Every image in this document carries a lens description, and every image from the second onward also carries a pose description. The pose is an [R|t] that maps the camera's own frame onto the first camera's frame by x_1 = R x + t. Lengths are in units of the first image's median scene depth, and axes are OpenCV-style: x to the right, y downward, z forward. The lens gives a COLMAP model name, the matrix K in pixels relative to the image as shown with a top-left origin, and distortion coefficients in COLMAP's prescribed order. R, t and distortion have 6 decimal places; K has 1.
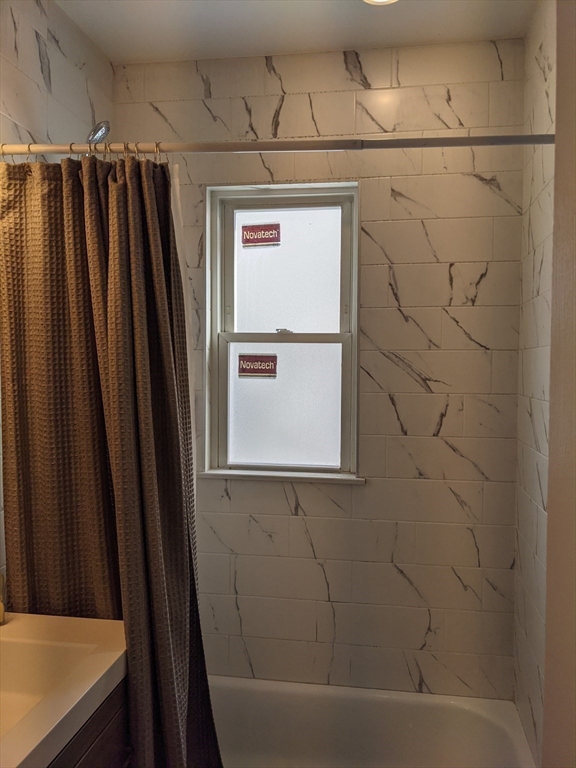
lens RADIAL K [[602.9, 0, 288.6], [0, 602.9, 385.4], [0, 0, 1]] dist [0.004714, -0.009563]
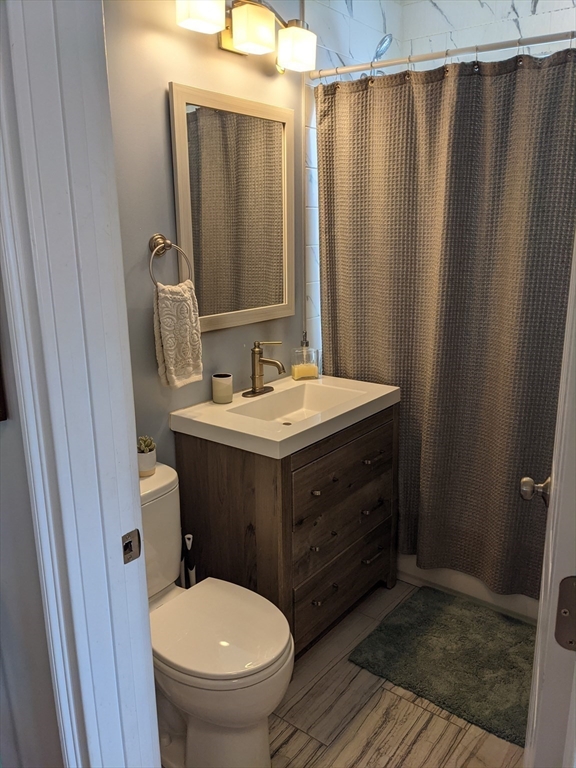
lens RADIAL K [[602.9, 0, 287.7], [0, 602.9, 383.9], [0, 0, 1]] dist [0.004714, -0.009563]
pose [[0.873979, 0.101444, -0.475258, 0.222414], [0.015838, 0.971504, 0.236494, -0.003614], [0.485706, -0.214218, 0.847467, -0.430328]]
